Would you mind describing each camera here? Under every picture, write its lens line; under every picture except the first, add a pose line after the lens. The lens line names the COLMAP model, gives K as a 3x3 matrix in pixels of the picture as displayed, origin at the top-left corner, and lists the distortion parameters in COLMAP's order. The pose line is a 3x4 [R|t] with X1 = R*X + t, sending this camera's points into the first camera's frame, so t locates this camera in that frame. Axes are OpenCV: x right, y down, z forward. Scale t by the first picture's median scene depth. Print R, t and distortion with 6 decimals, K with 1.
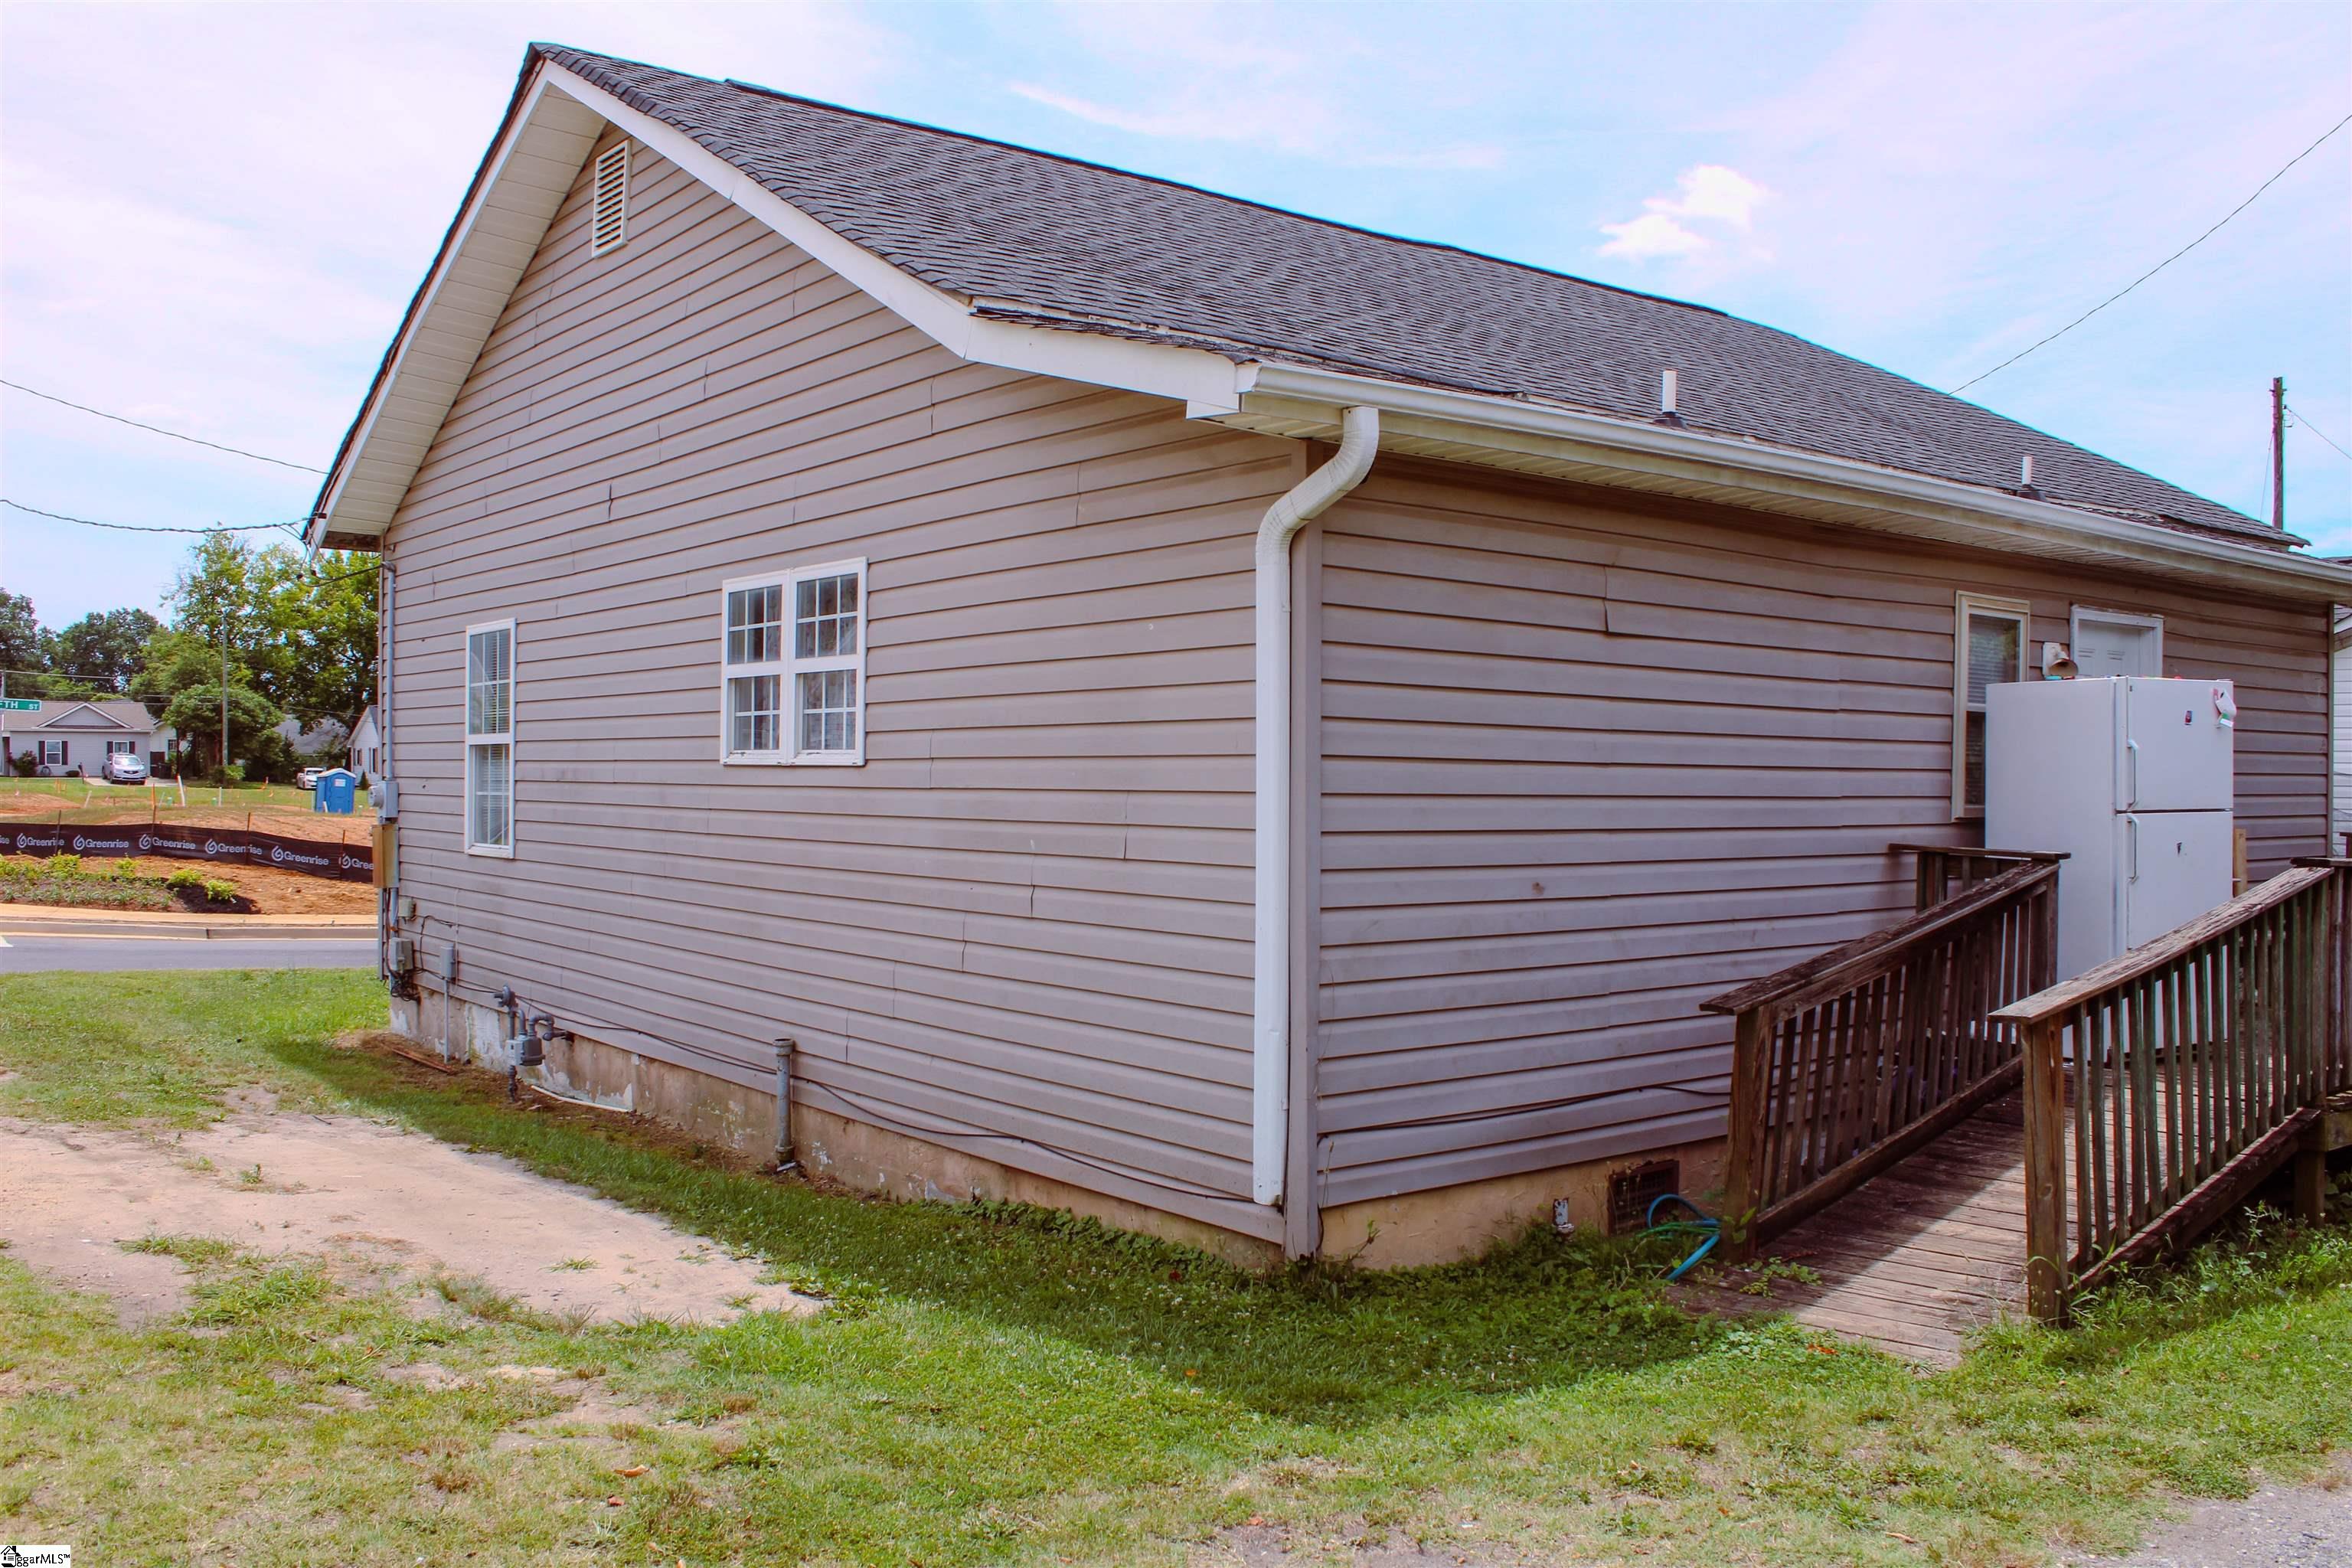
lens RADIAL K [[2074.5, 0, 1176.0], [0, 2074.5, 784.0], [0, 0, 1]] dist [-0.182218, 0.235522]
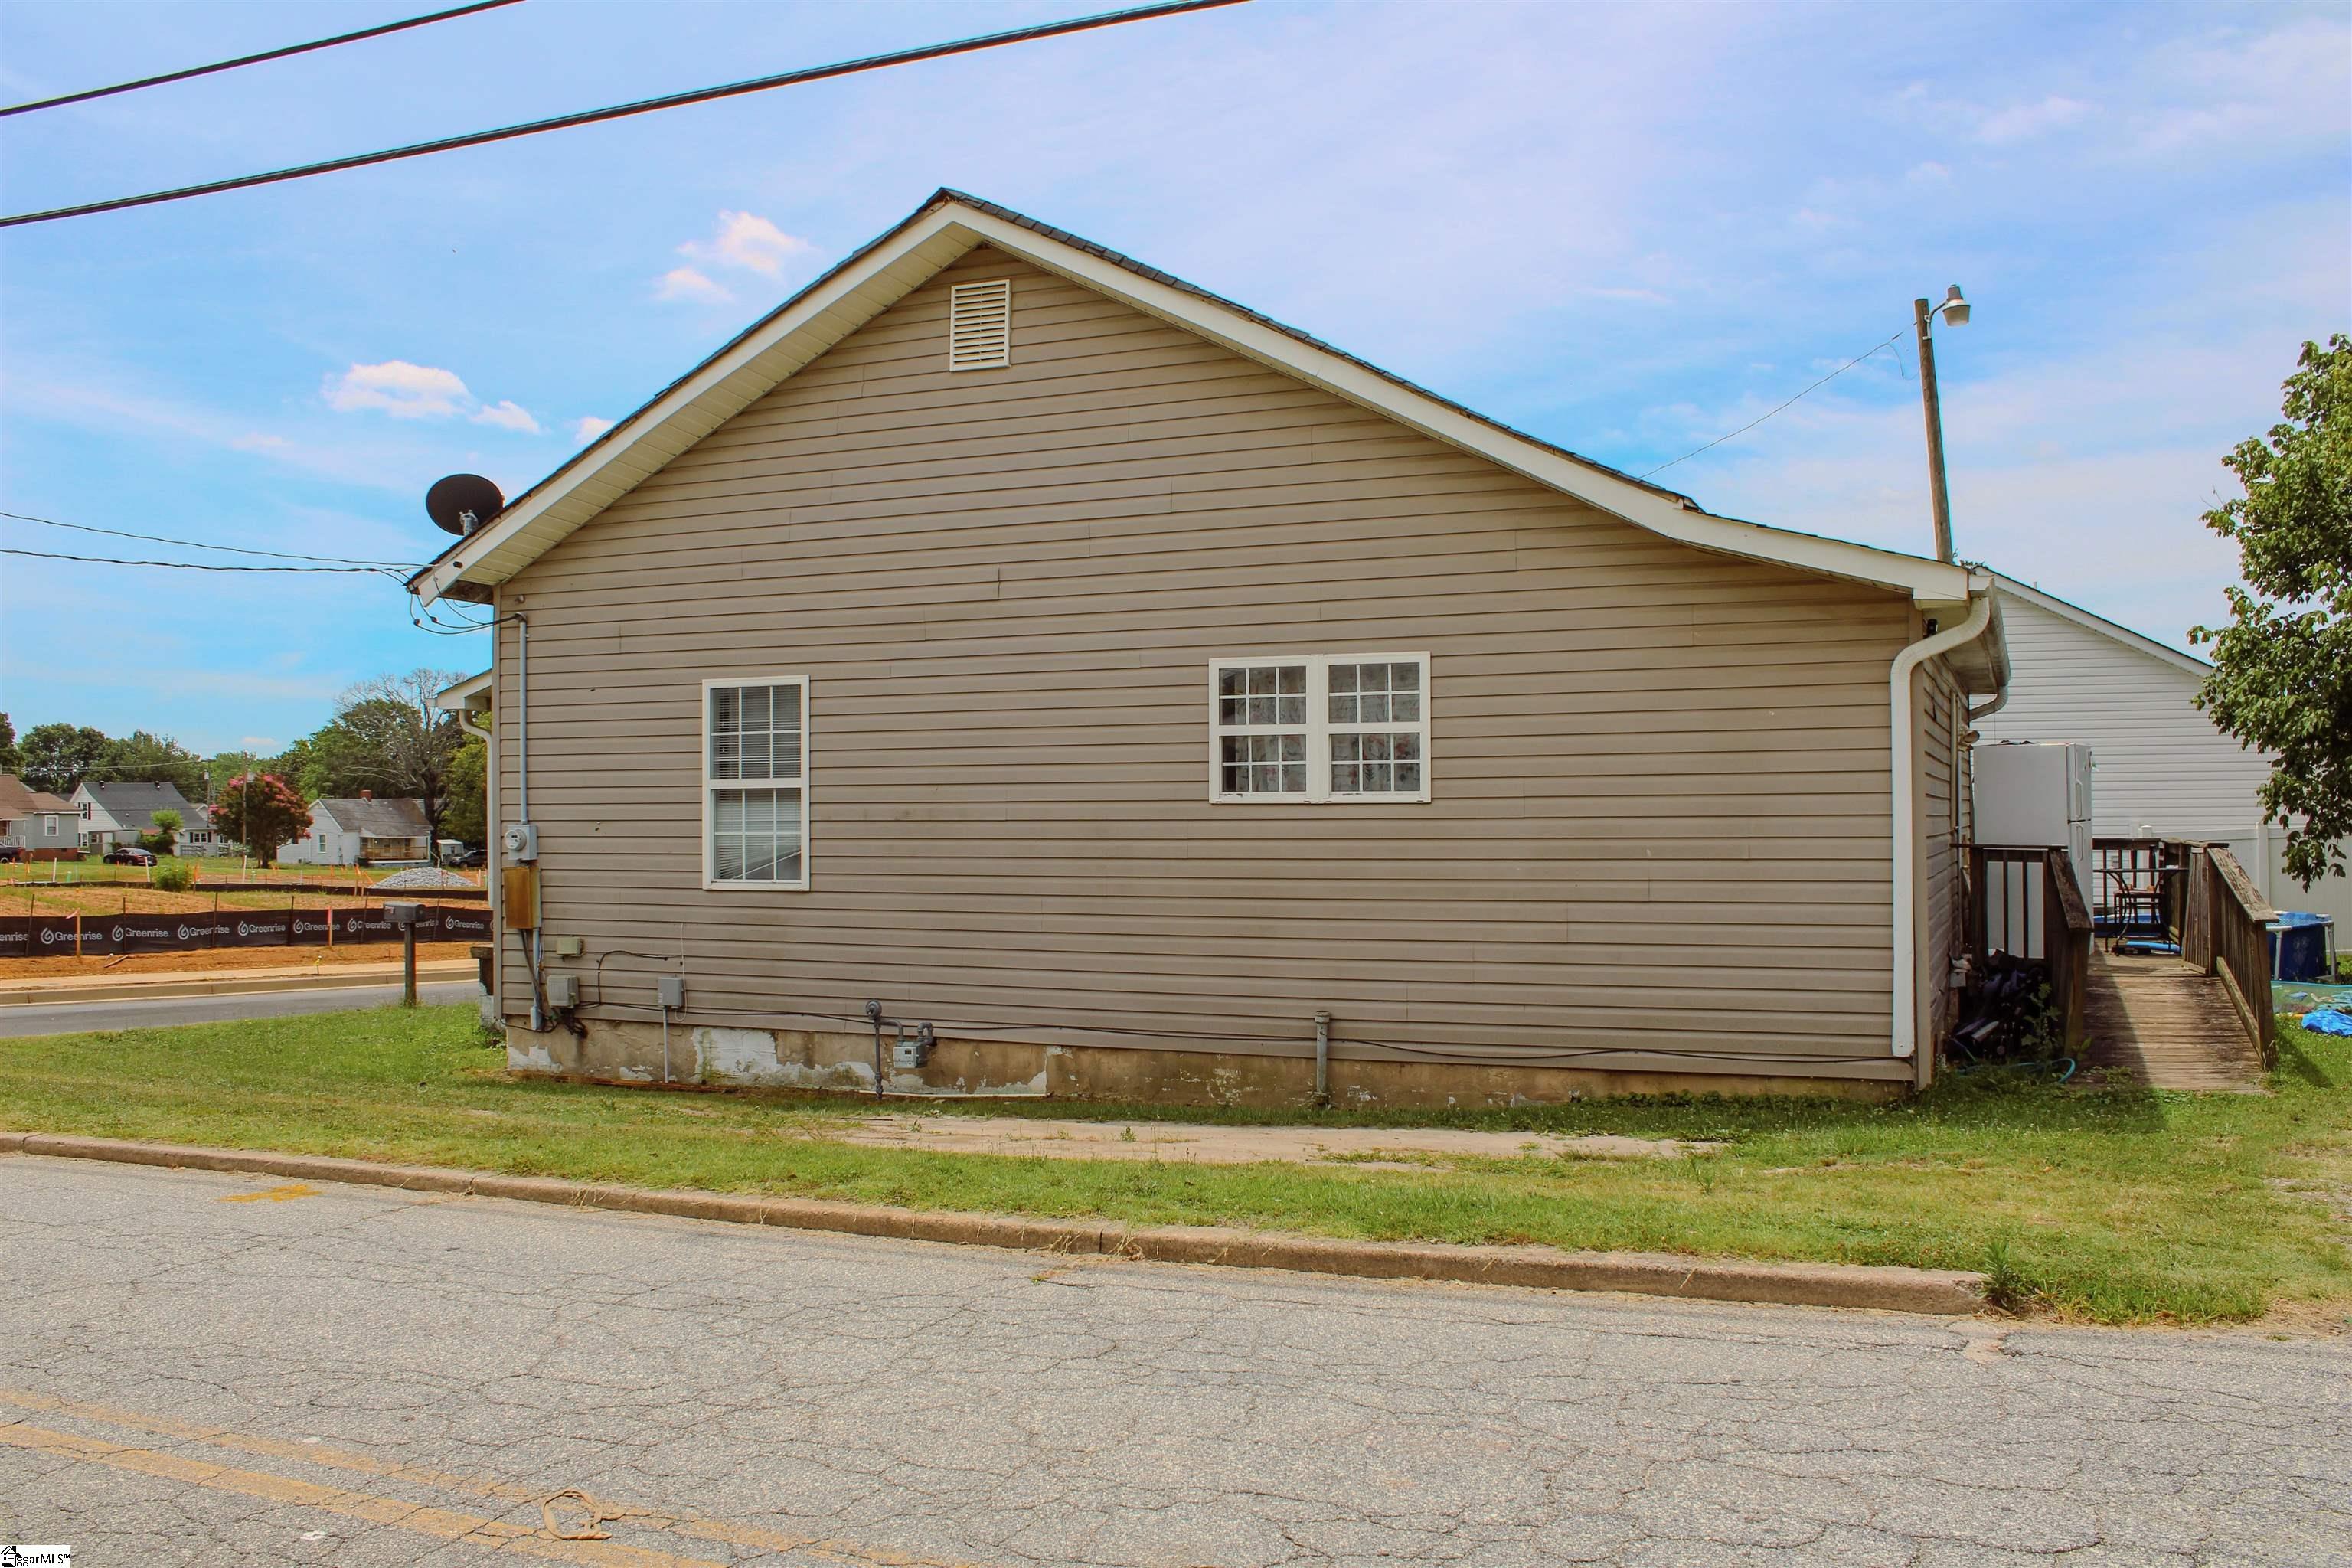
lens RADIAL K [[2074.5, 0, 1176.0], [0, 2074.5, 784.0], [0, 0, 1]] dist [-0.182218, 0.235522]
pose [[0.864957, -0.008759, 0.501769, -0.938519], [0.016213, 0.999813, -0.010494, -0.009058], [-0.501583, 0.017212, 0.864938, -0.103518]]
